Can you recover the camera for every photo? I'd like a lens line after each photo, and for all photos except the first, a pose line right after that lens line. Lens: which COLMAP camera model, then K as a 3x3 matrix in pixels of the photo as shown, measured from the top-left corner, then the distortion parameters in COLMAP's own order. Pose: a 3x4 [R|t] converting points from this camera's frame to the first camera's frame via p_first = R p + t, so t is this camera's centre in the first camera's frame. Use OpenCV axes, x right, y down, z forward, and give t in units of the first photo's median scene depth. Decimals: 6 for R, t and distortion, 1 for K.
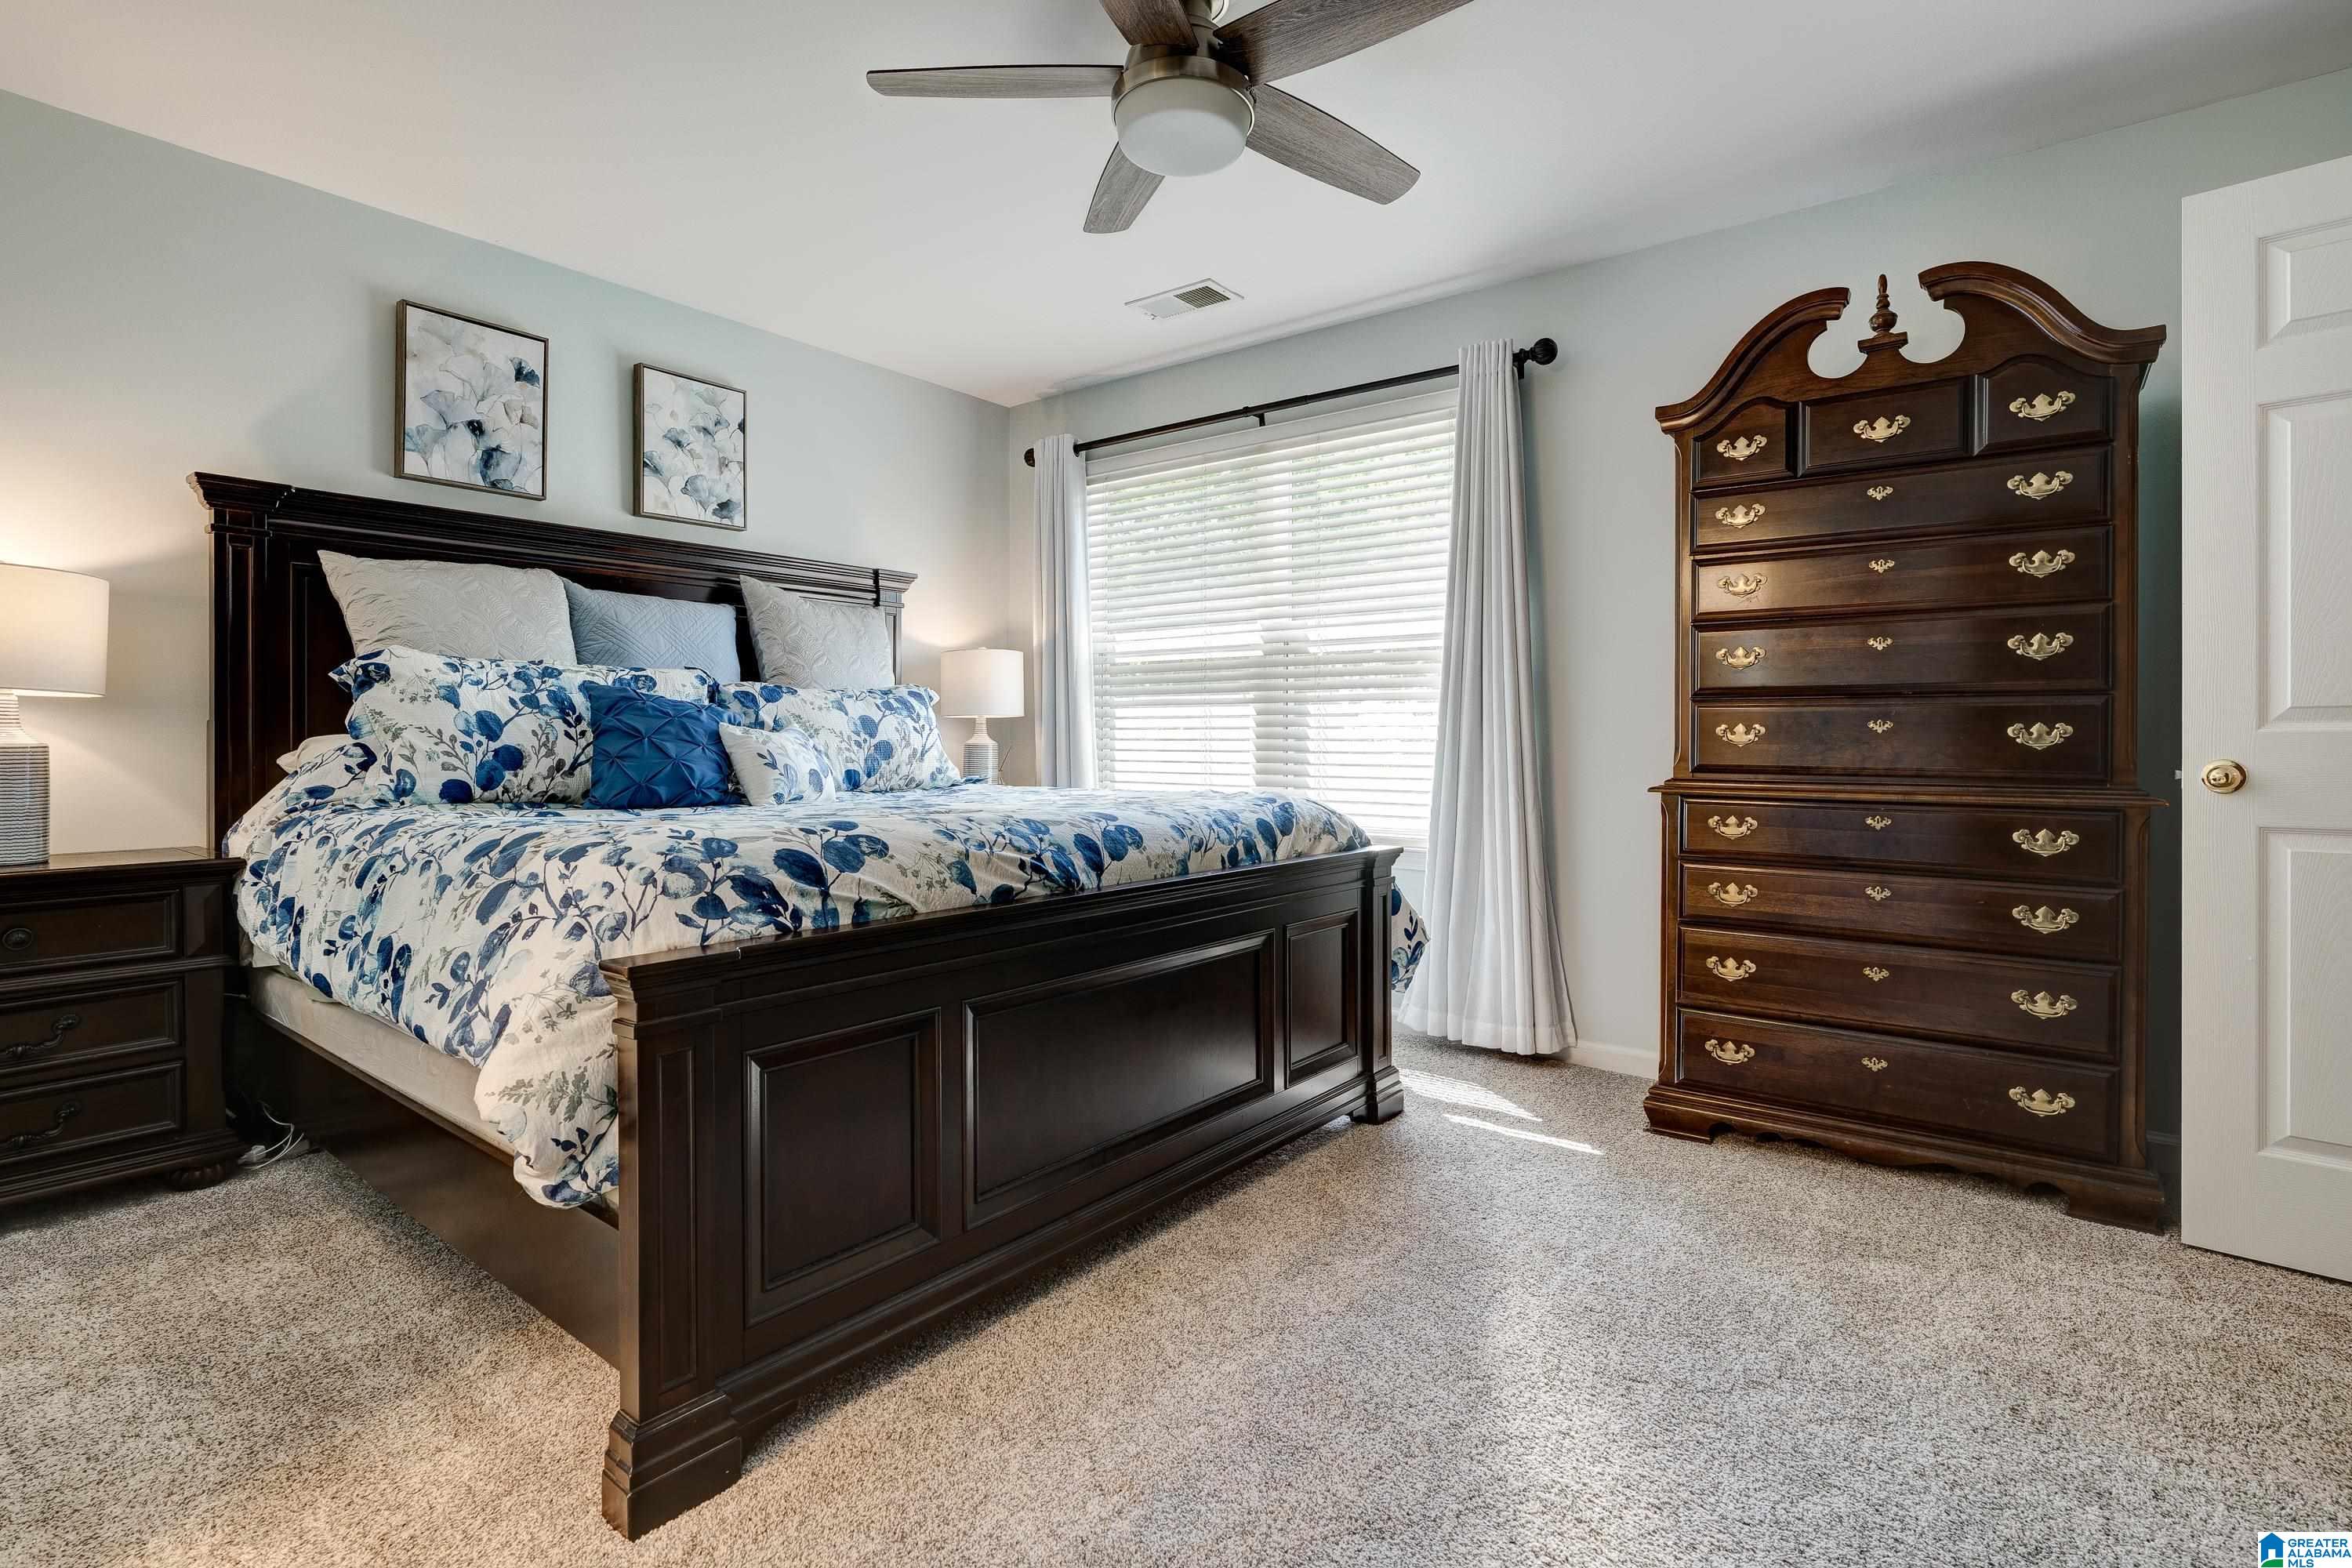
lens RADIAL K [[1134.3, 0, 1177.6], [0, 1134.3, 728.2], [0, 0, 1]] dist [-0.007897, 0.000268]
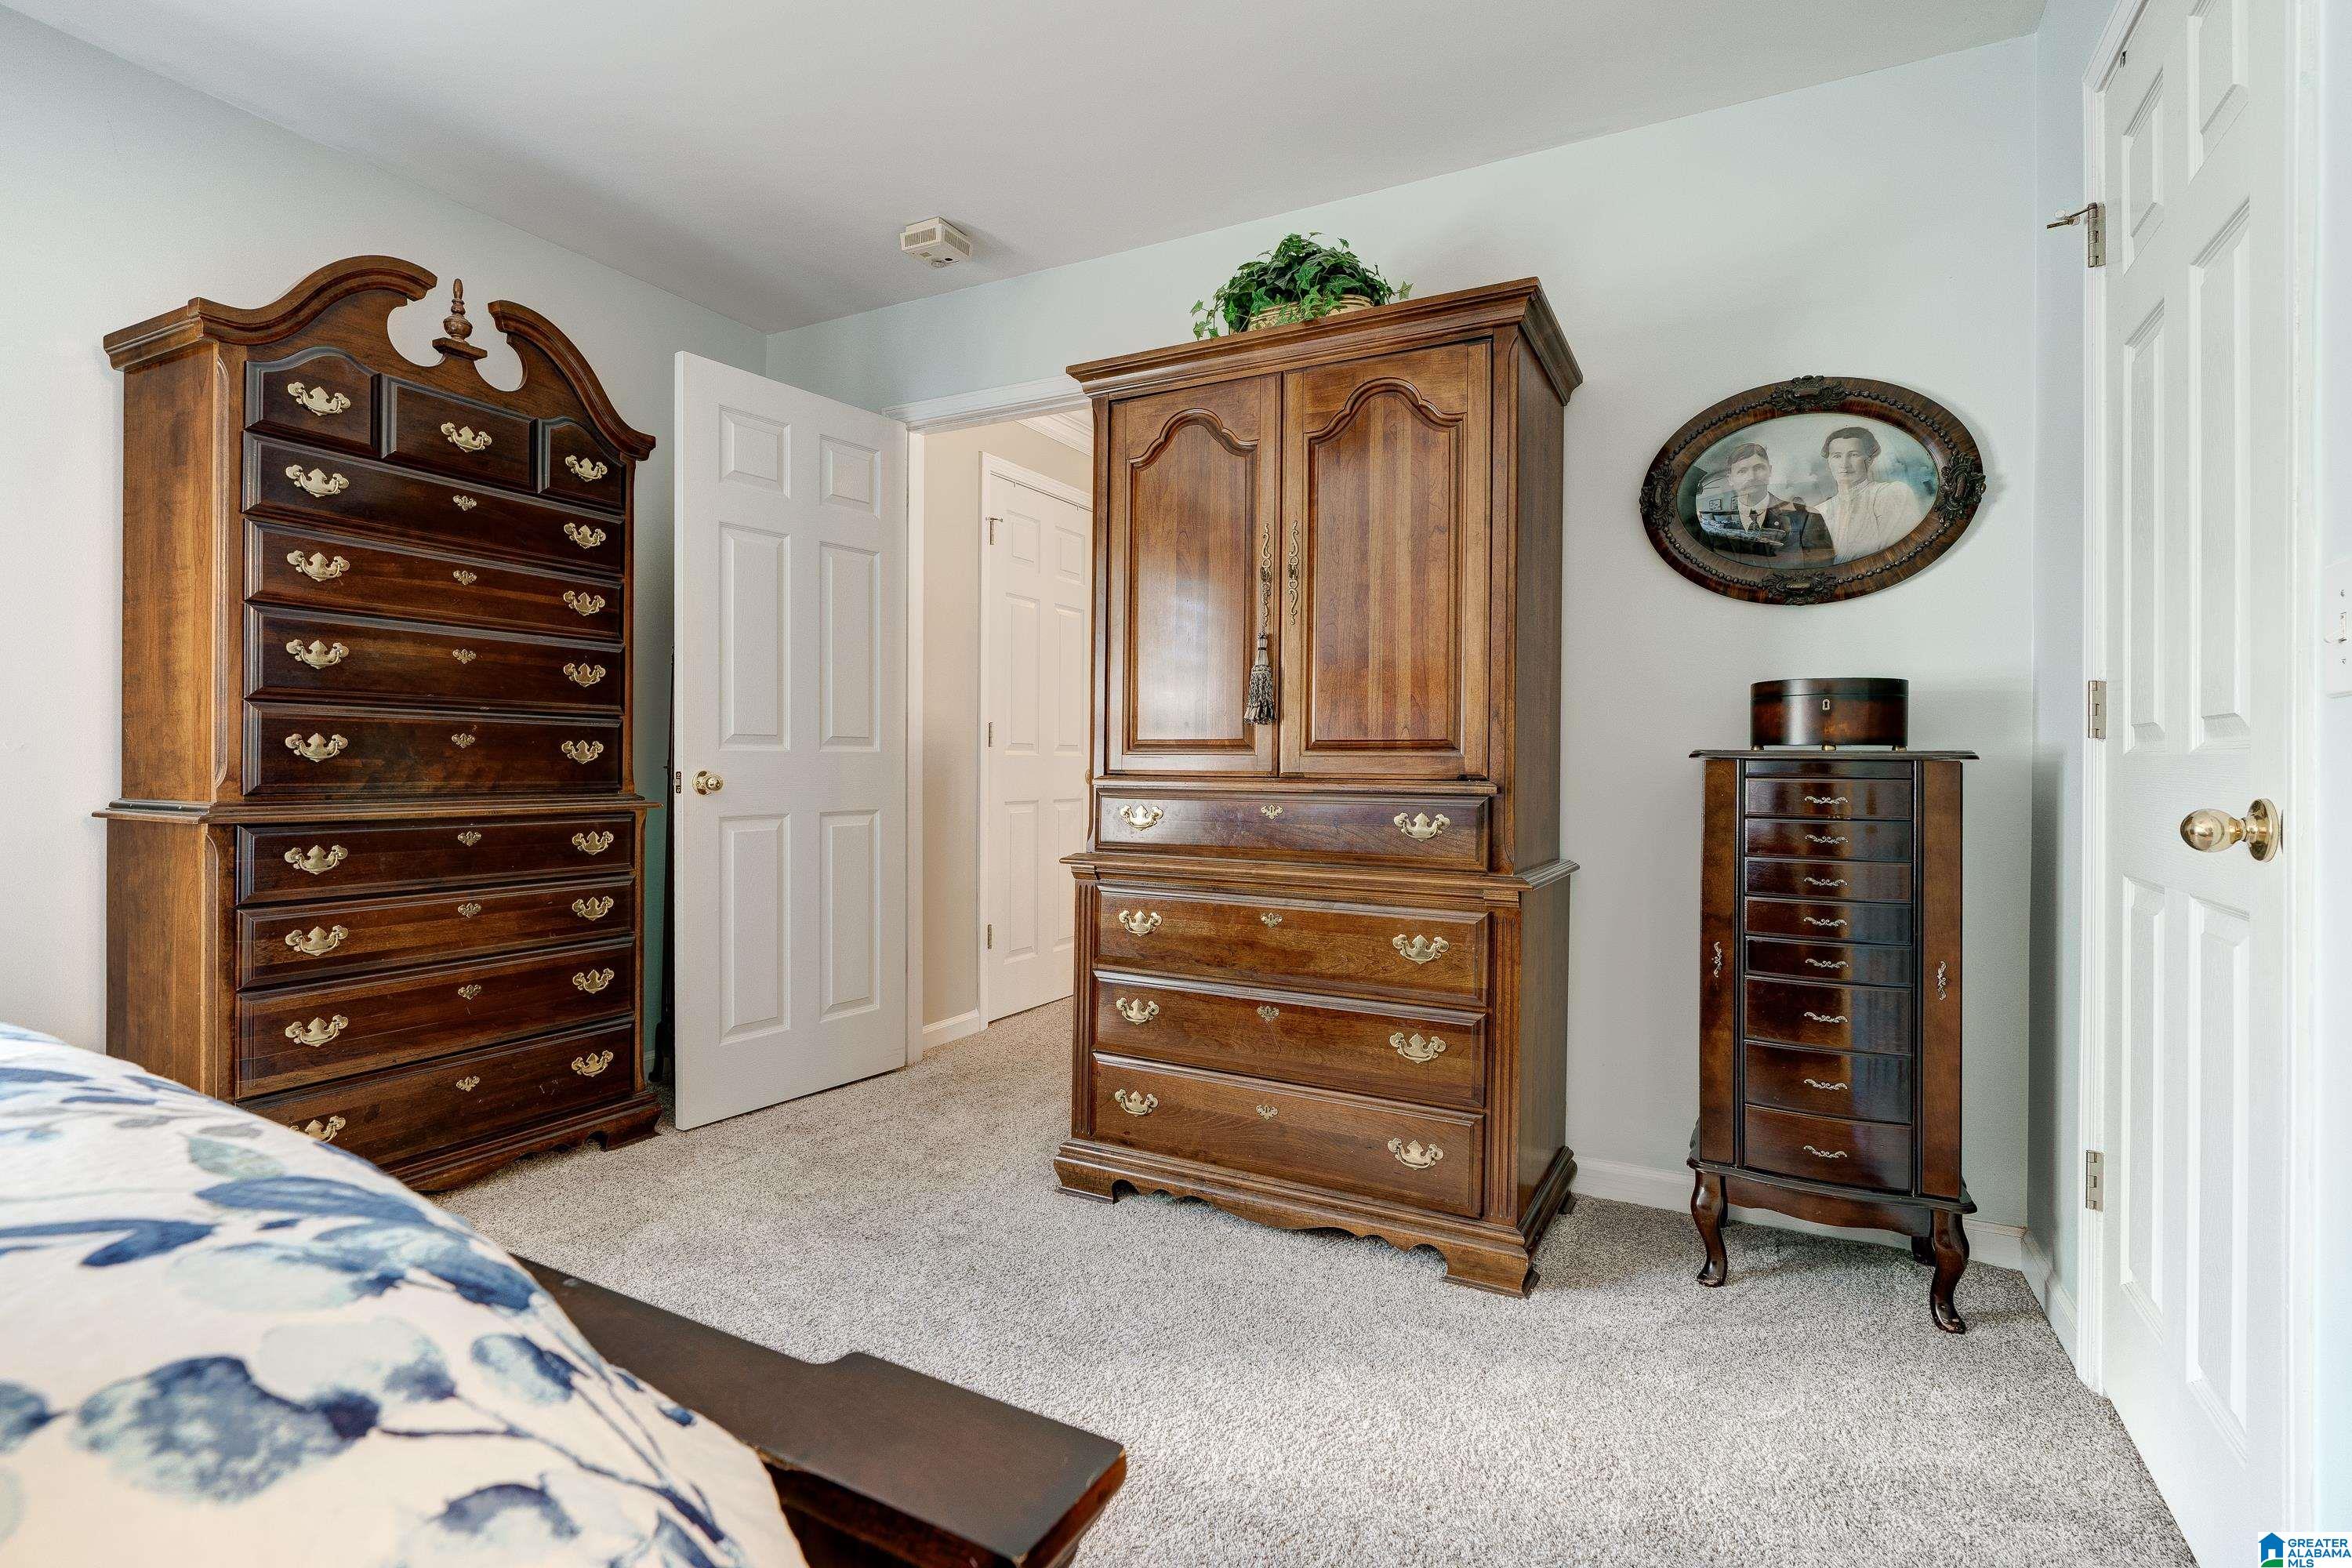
lens RADIAL K [[1073.1, 0, 1165.9], [0, 1073.1, 768.0], [0, 0, 1]] dist [0.002363, 0.000059]
pose [[-0.143949, -0.002717, 0.989581, -0.421042], [-0.010863, 0.999940, 0.001165, 0.015562], [-0.989525, -0.010582, -0.143970, 0.569799]]
